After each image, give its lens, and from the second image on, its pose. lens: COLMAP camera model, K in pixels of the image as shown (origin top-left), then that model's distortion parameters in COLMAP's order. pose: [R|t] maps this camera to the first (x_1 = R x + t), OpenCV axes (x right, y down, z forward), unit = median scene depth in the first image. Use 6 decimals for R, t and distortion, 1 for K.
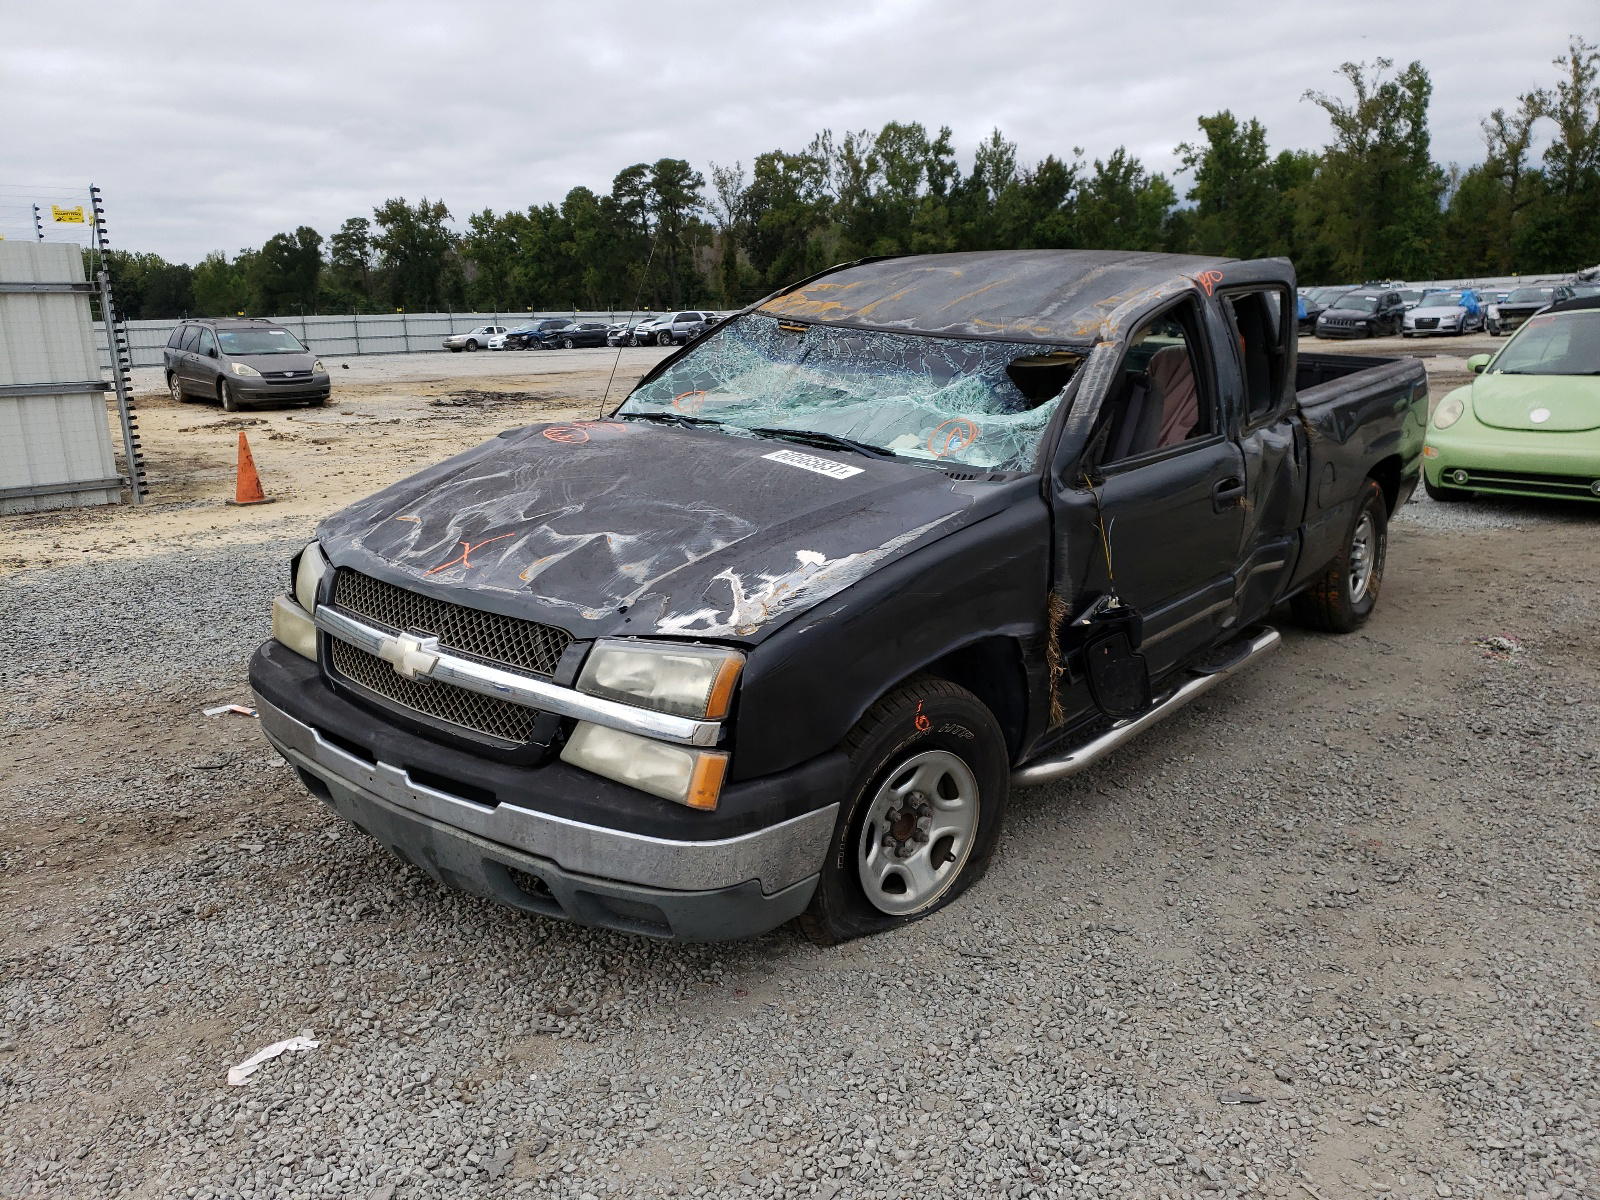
lens RADIAL K [[1236.6, 0, 778.1], [0, 1236.6, 598.1], [0, 0, 1]] dist [0.000447, 0.010886]
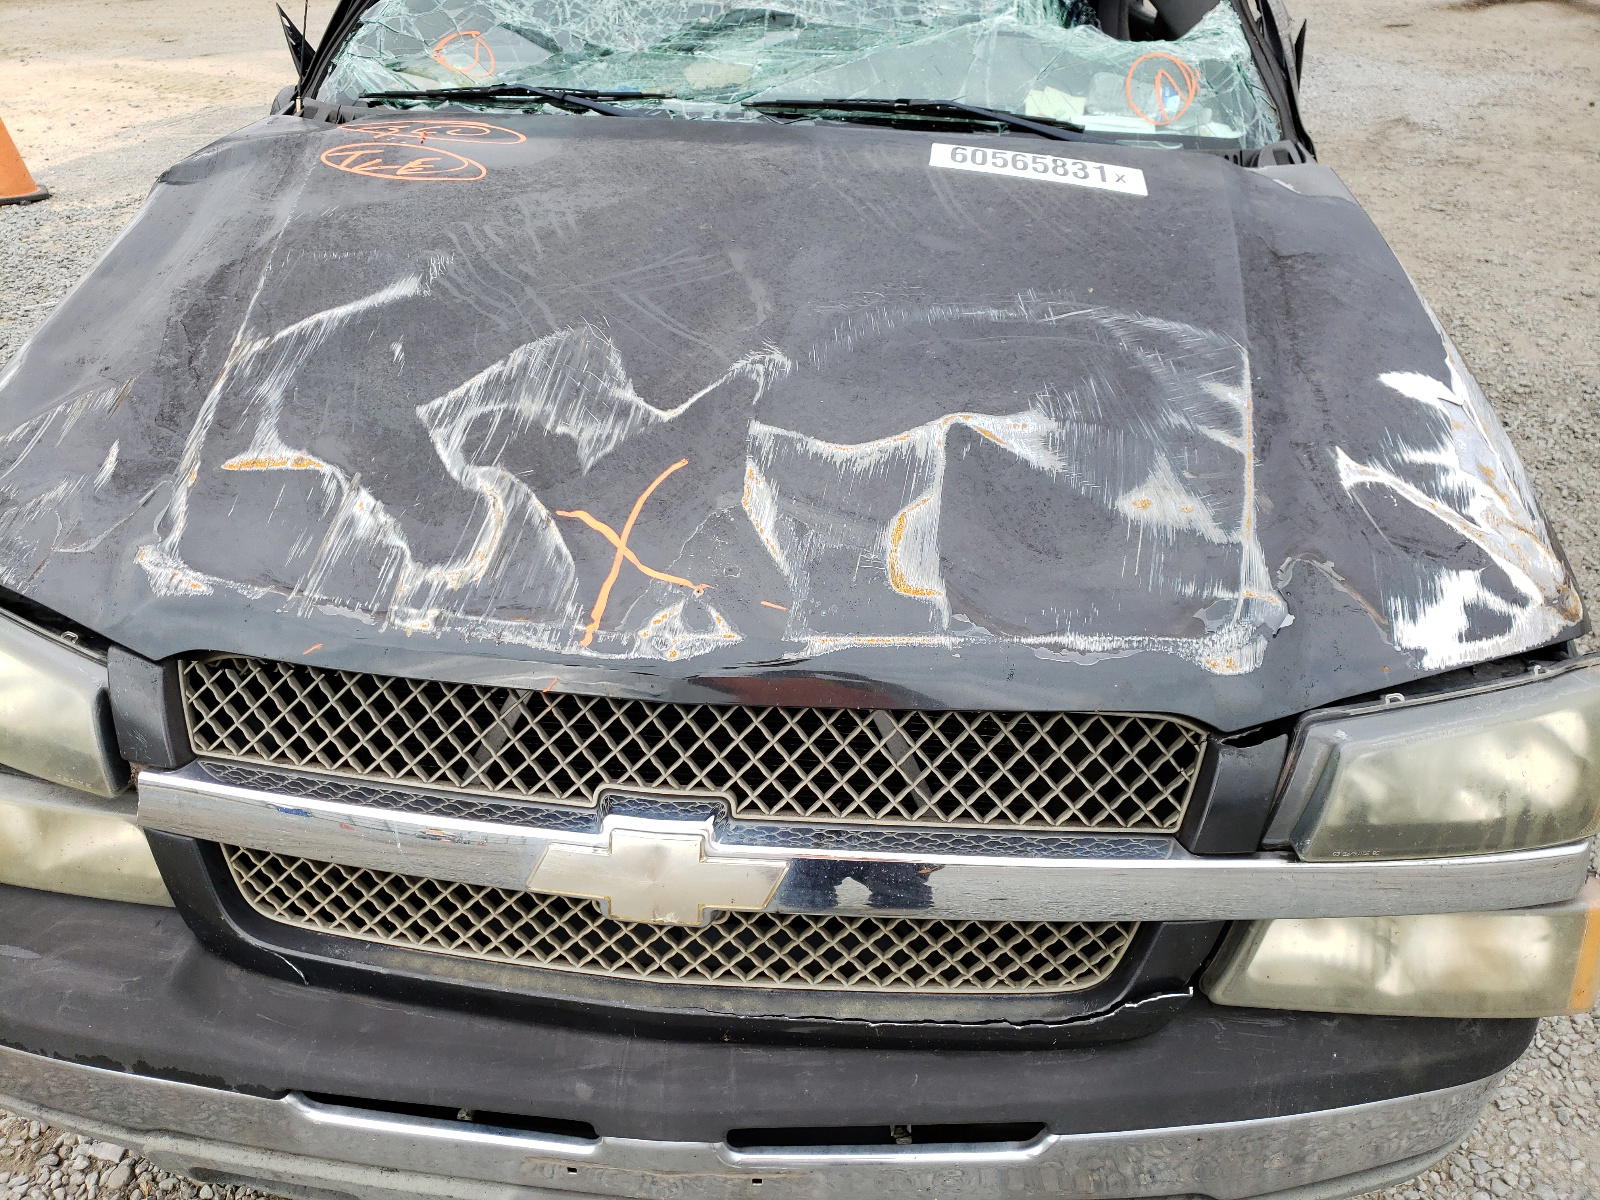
lens RADIAL K [[1222.0, 0, 720.0], [0, 1222.0, 599.3], [0, 0, 1]] dist [0.047704, 0.001809]
pose [[0.822558, -0.295997, 0.485575, -0.366036], [0.142205, 0.933797, 0.328330, -0.123161], [-0.550614, -0.201020, 0.810195, 0.595070]]
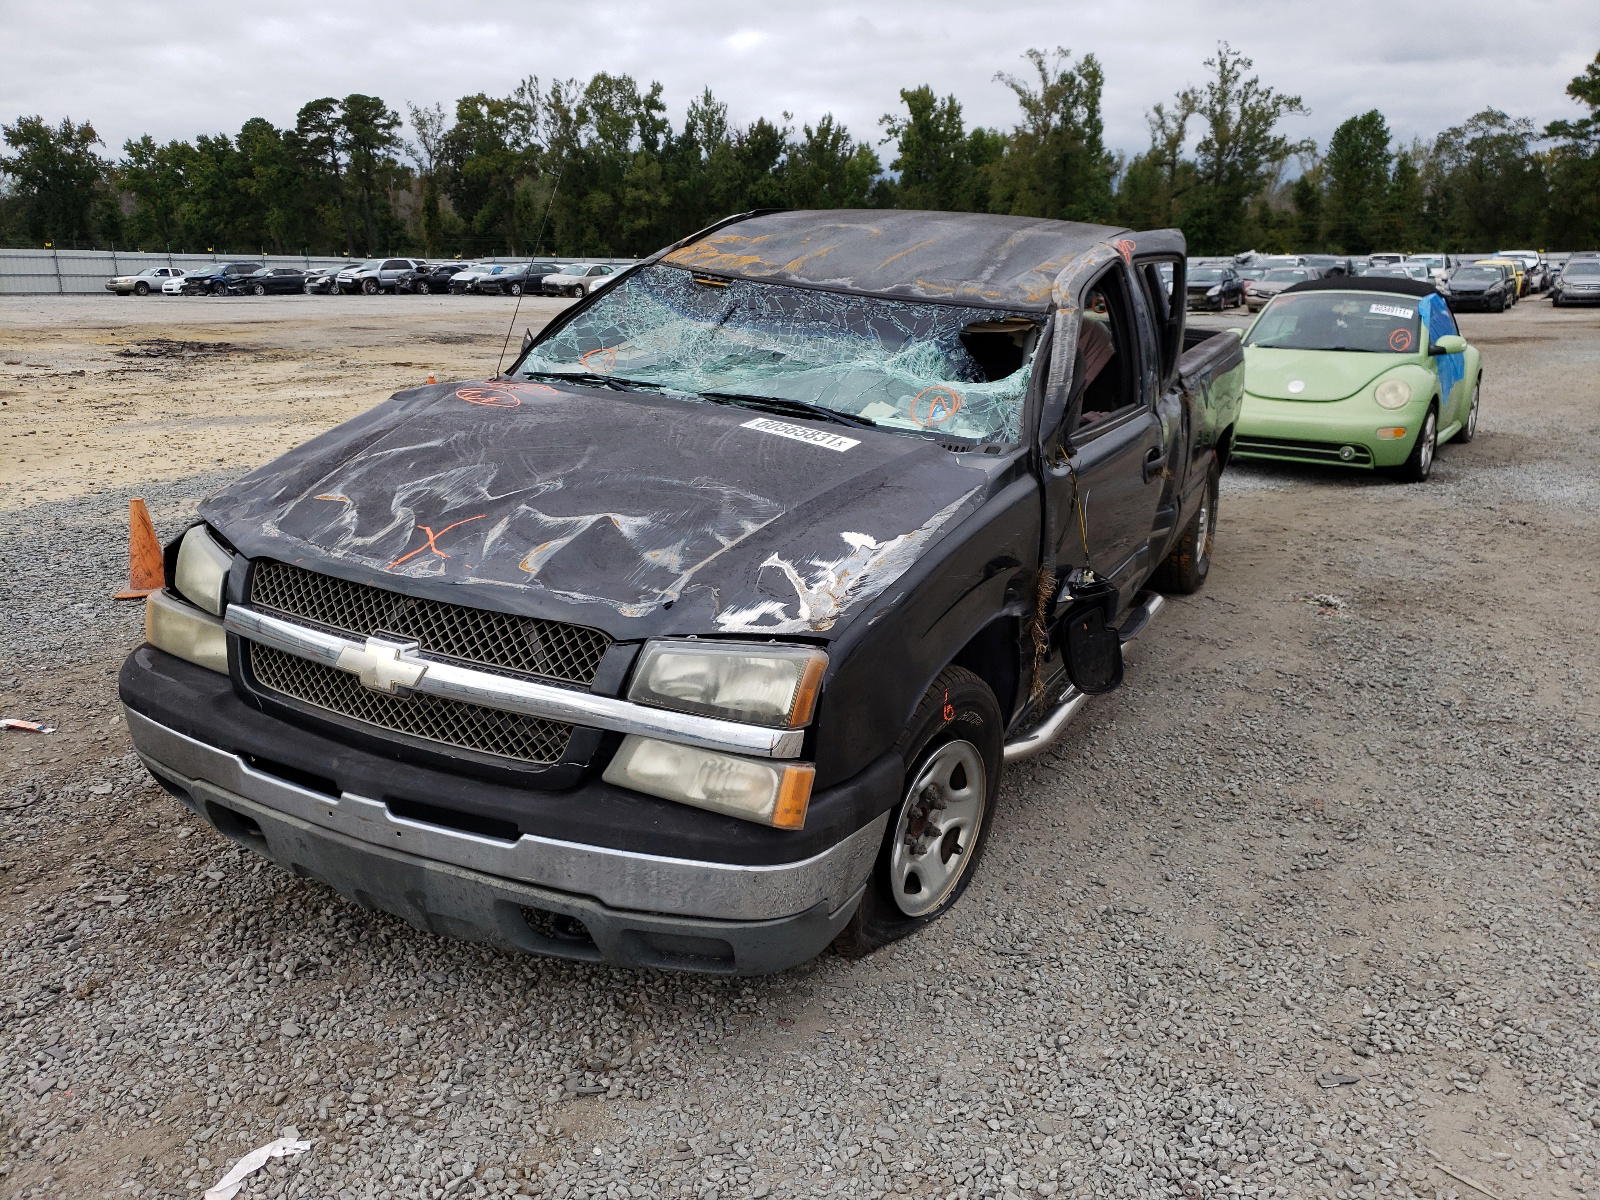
lens RADIAL K [[1235.1, 0, 800.0], [0, 1235.1, 600.0], [0, 0, 1]] dist [-0.005189, 0.026331]
pose [[0.969357, -0.028647, 0.243982, -0.190658], [0.020393, 0.999133, 0.036291, -0.018130], [-0.244810, -0.030204, 0.969100, 0.105724]]
